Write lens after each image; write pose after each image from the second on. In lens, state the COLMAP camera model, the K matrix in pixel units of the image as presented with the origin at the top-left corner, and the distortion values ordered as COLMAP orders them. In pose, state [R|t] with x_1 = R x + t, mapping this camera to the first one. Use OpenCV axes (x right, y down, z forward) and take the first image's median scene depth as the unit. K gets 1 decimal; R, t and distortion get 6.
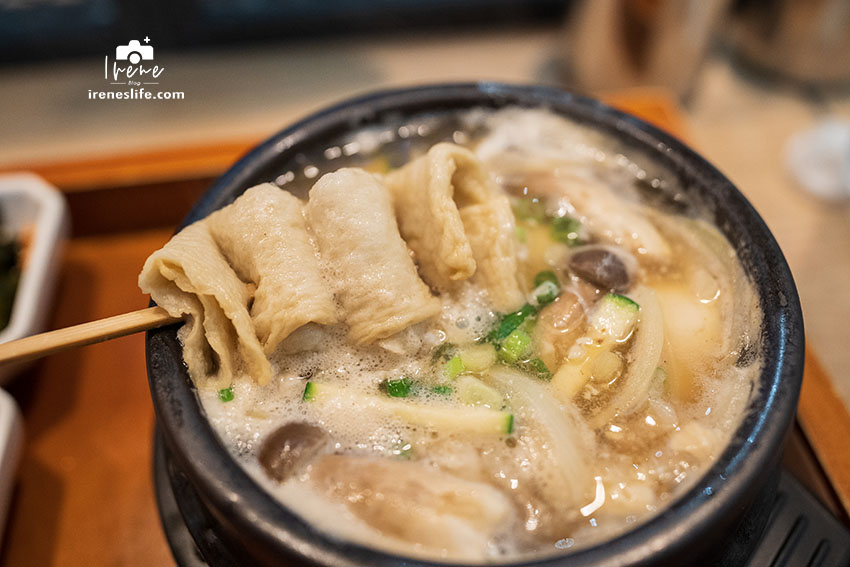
lens RADIAL K [[753.9, 0, 428.5], [0, 753.9, 297.1], [0, 0, 1]] dist [-0.016927, 0.008163]
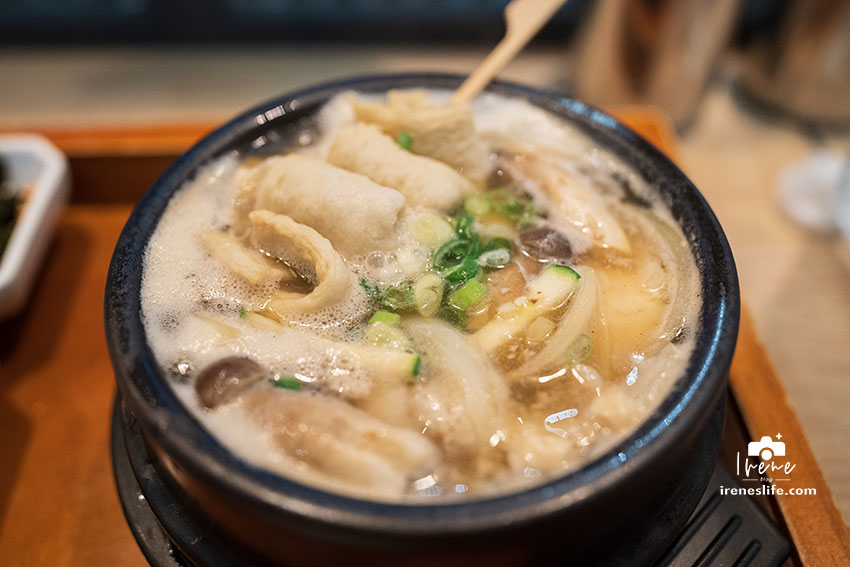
lens RADIAL K [[753.9, 0, 428.5], [0, 753.9, 297.1], [0, 0, 1]] dist [-0.016927, 0.008163]
pose [[0.995569, 0.089965, -0.027345, 0.095042], [-0.090998, 0.995080, -0.039190, 0.084116], [0.023684, 0.041505, 0.998858, -0.030728]]
